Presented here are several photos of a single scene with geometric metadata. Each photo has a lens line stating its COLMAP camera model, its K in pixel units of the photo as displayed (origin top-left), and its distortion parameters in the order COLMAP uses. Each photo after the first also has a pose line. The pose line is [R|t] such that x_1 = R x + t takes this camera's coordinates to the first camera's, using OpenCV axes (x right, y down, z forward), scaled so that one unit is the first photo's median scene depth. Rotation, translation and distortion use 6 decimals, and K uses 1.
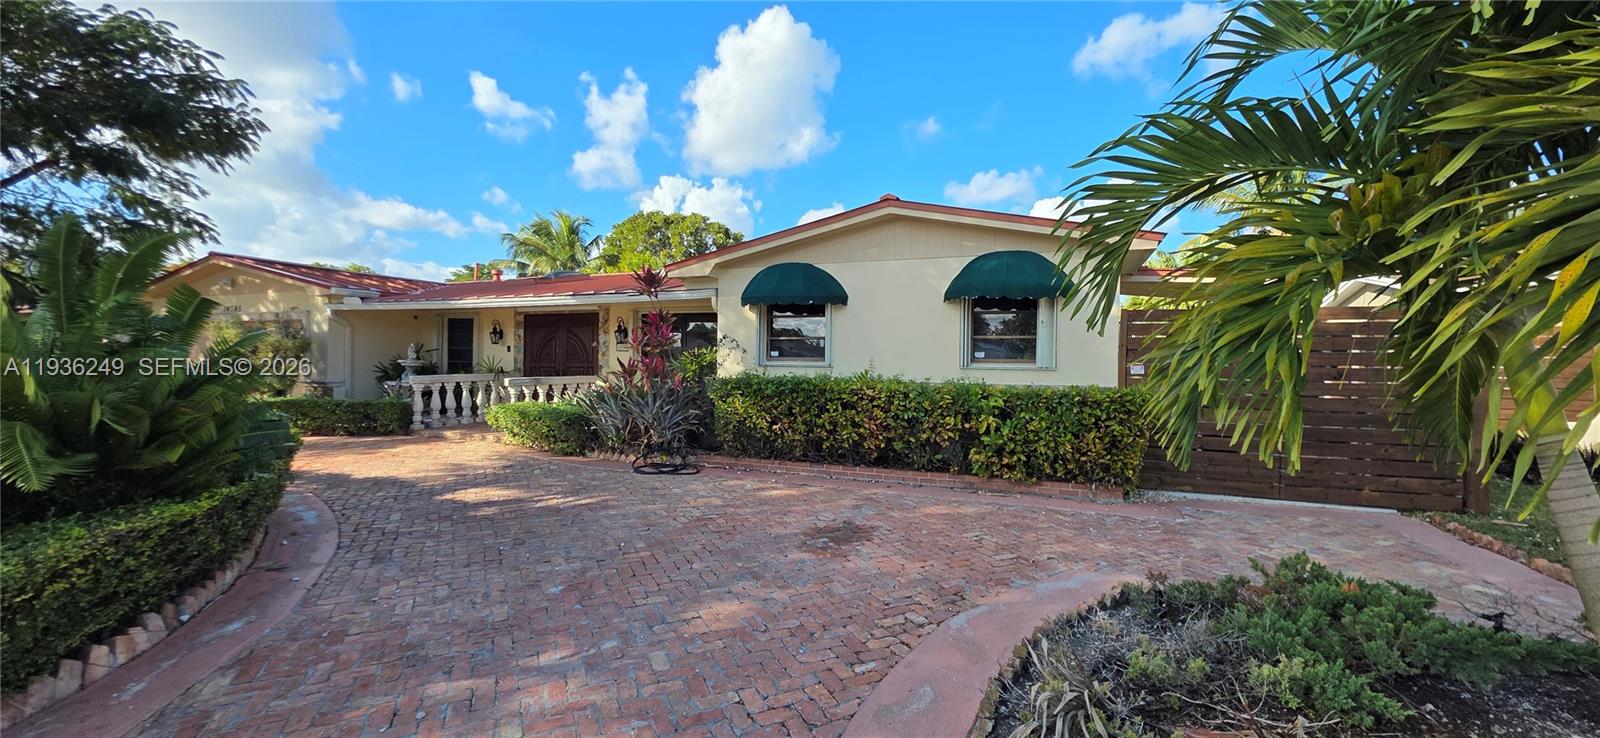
lens RADIAL K [[641.5, 0, 796.8], [0, 641.5, 375.5], [0, 0, 1]] dist [0.006697, -0.000518]
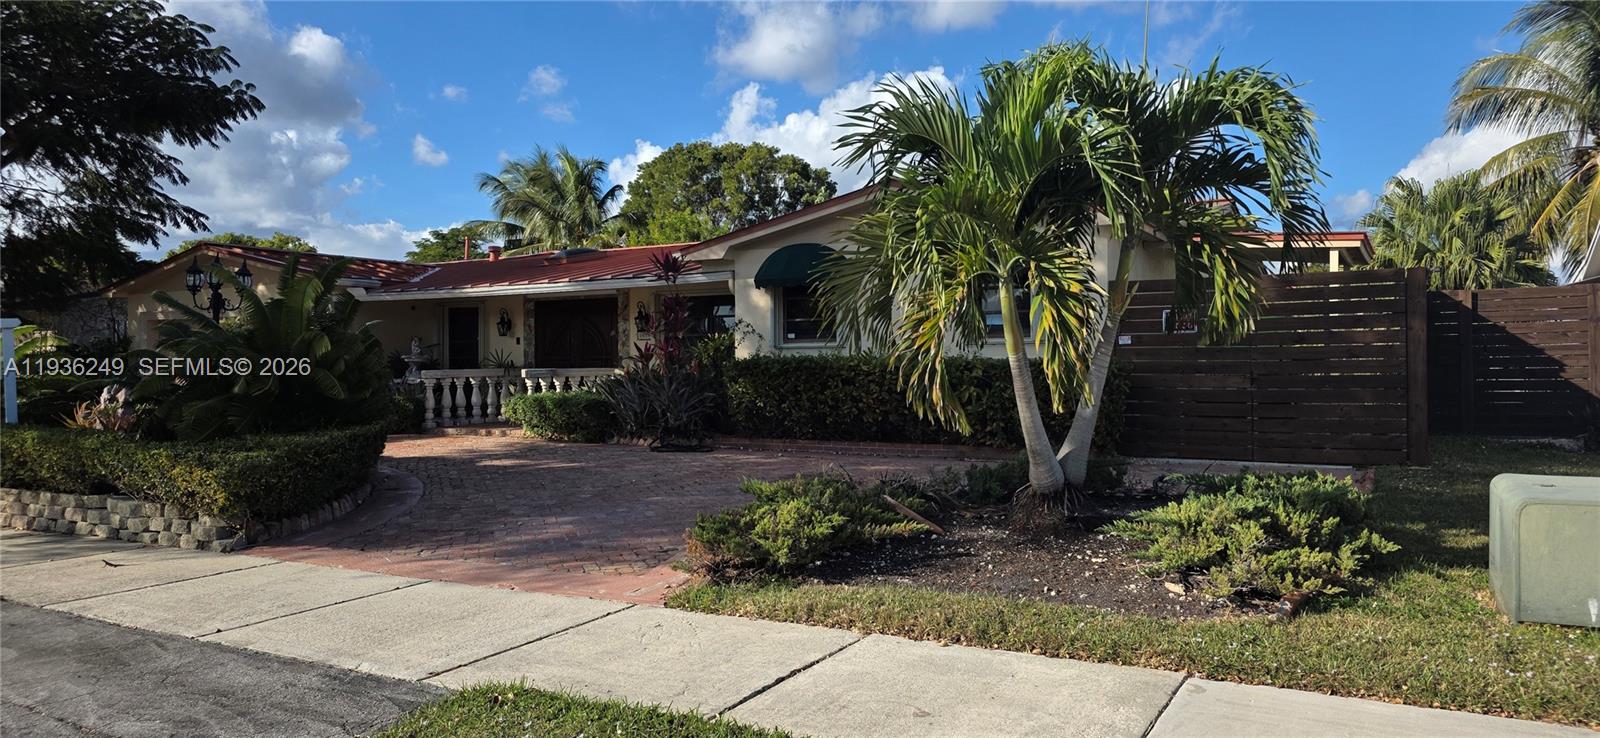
lens RADIAL K [[1061.7, 0, 820.6], [0, 1061.7, 366.9], [0, 0, 1]] dist [0.065116, -0.049232]
pose [[0.993043, -0.019869, -0.116065, 0.198673], [0.017394, 0.999600, -0.022299, 0.050766], [0.116462, 0.020125, 0.992991, -0.608382]]
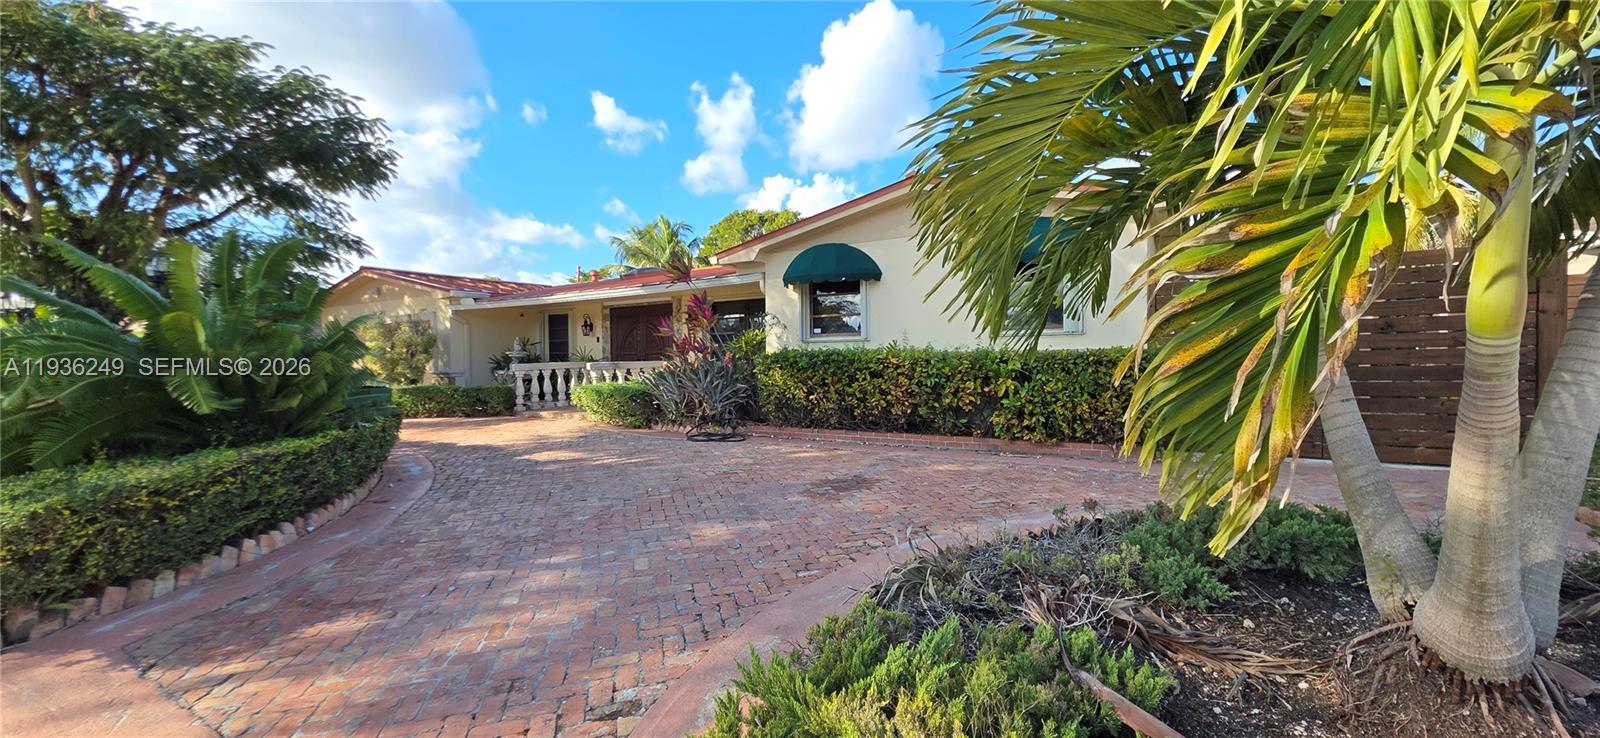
lens RADIAL K [[641.5, 0, 797.4], [0, 641.5, 373.7], [0, 0, 1]] dist [0.006697, -0.000518]
pose [[0.986264, -0.023960, -0.163429, 0.105046], [0.024932, 0.999682, 0.003902, 0.032350], [0.163284, -0.007923, 0.986547, -0.054448]]
